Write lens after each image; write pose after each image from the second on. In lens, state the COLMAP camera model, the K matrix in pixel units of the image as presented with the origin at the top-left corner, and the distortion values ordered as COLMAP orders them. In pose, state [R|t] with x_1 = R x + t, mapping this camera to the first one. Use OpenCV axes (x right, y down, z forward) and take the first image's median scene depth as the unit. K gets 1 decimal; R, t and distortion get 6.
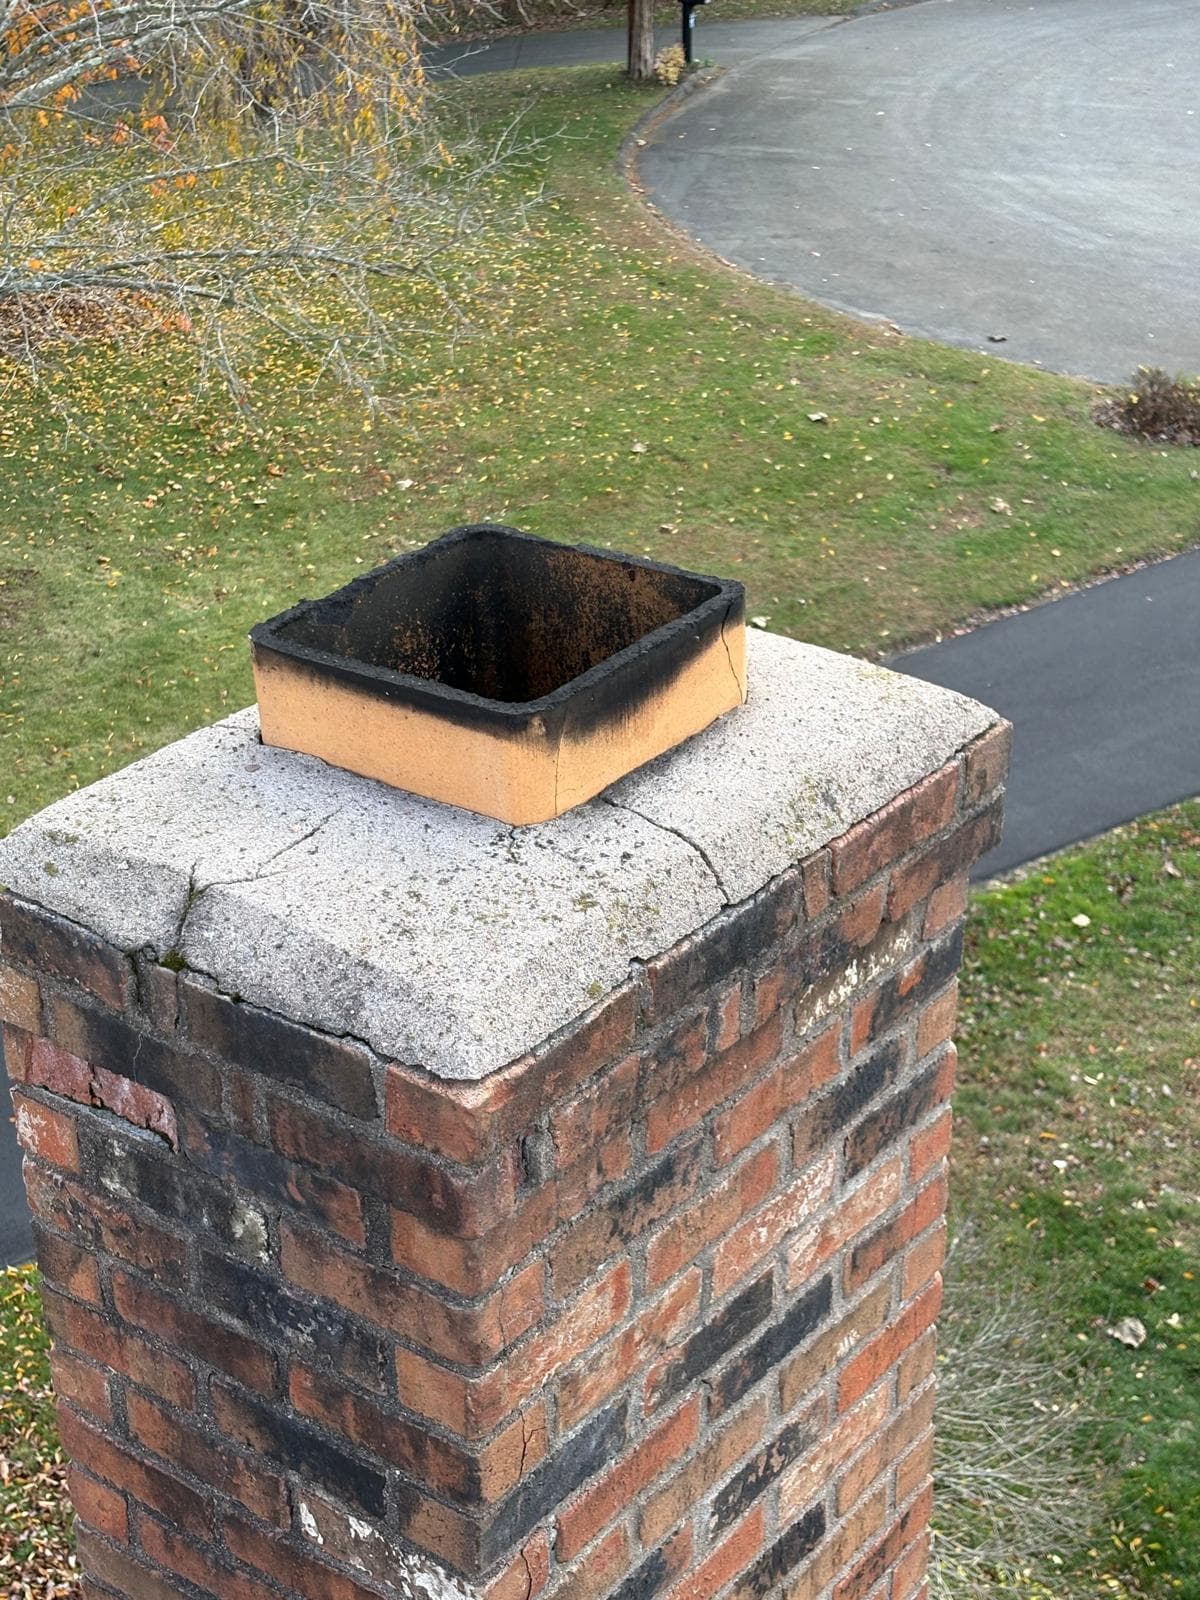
lens RADIAL K [[2442.6, 0, 594.3], [0, 2442.6, 806.2], [0, 0, 1]] dist [0.125656, 0.000000]
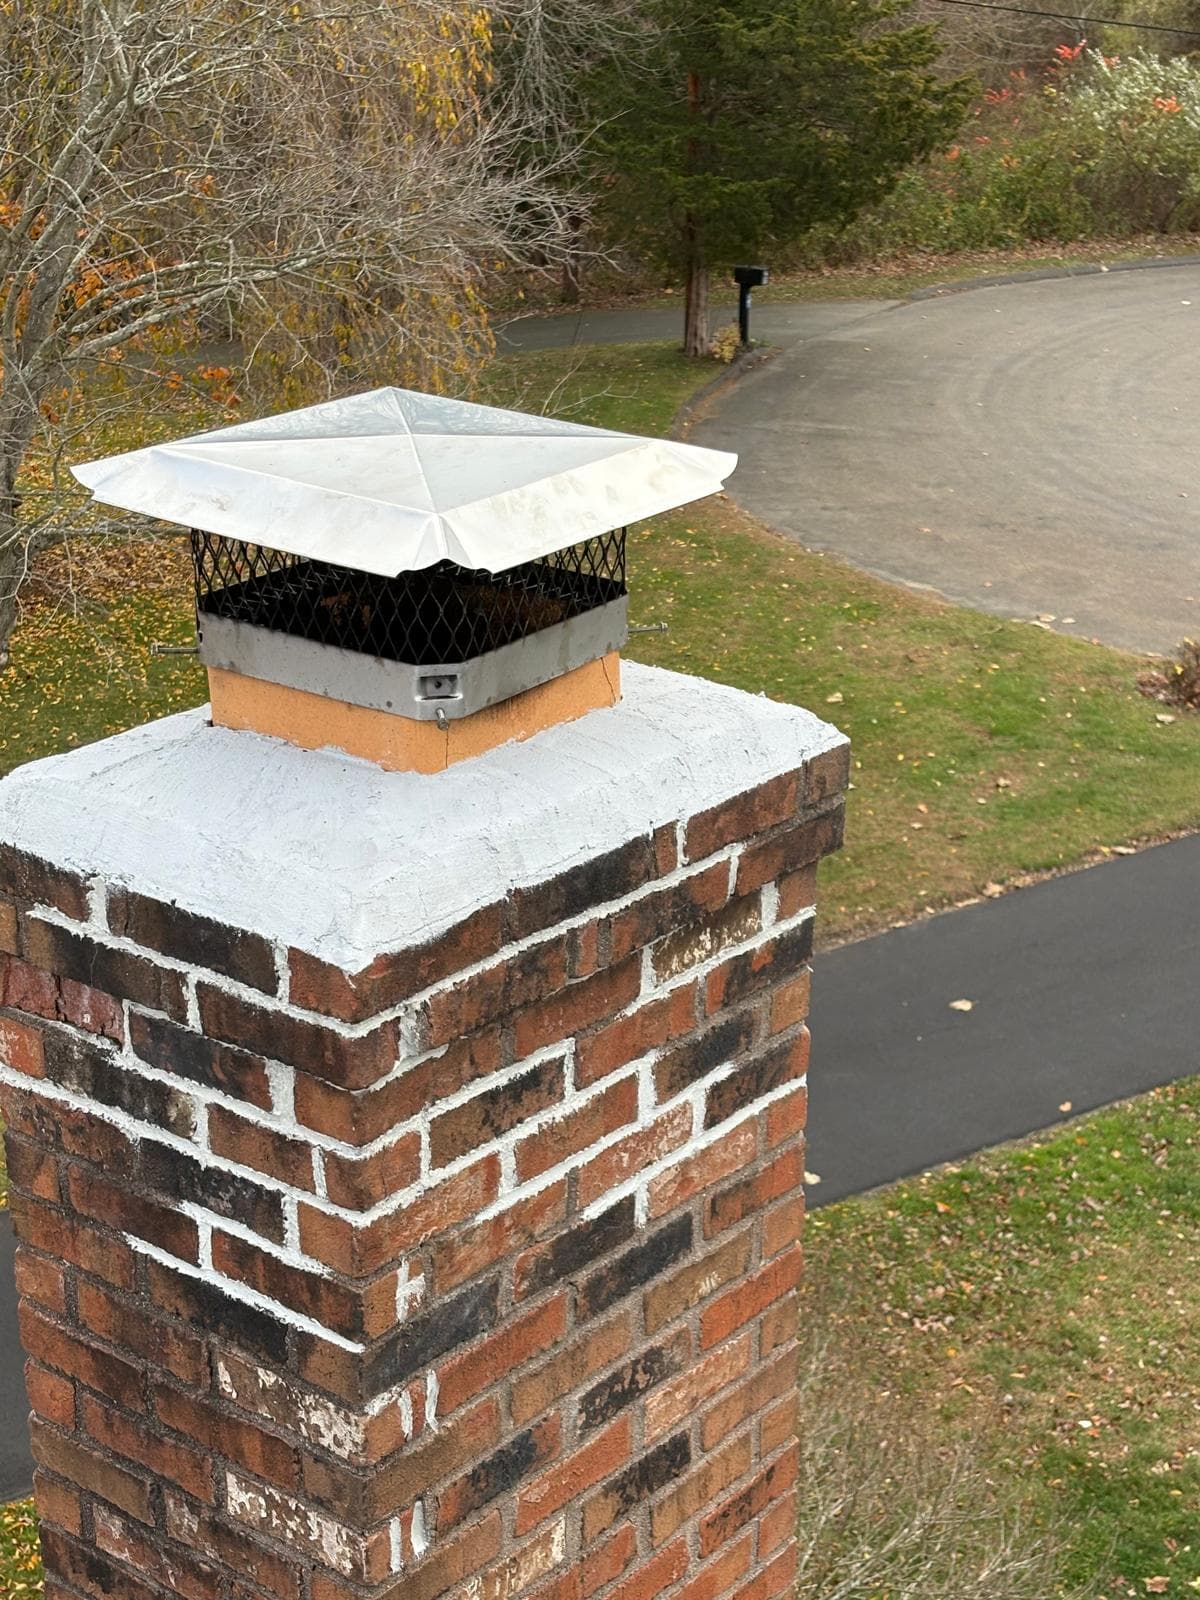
lens RADIAL K [[2442.6, 0, 604.2], [0, 2442.6, 794.3], [0, 0, 1]] dist [0.125656, 0.000000]
pose [[0.999695, 0.022785, -0.009477, 0.064195], [-0.023648, 0.994297, -0.103989, 0.119854], [0.007054, 0.104182, 0.994533, -0.180896]]
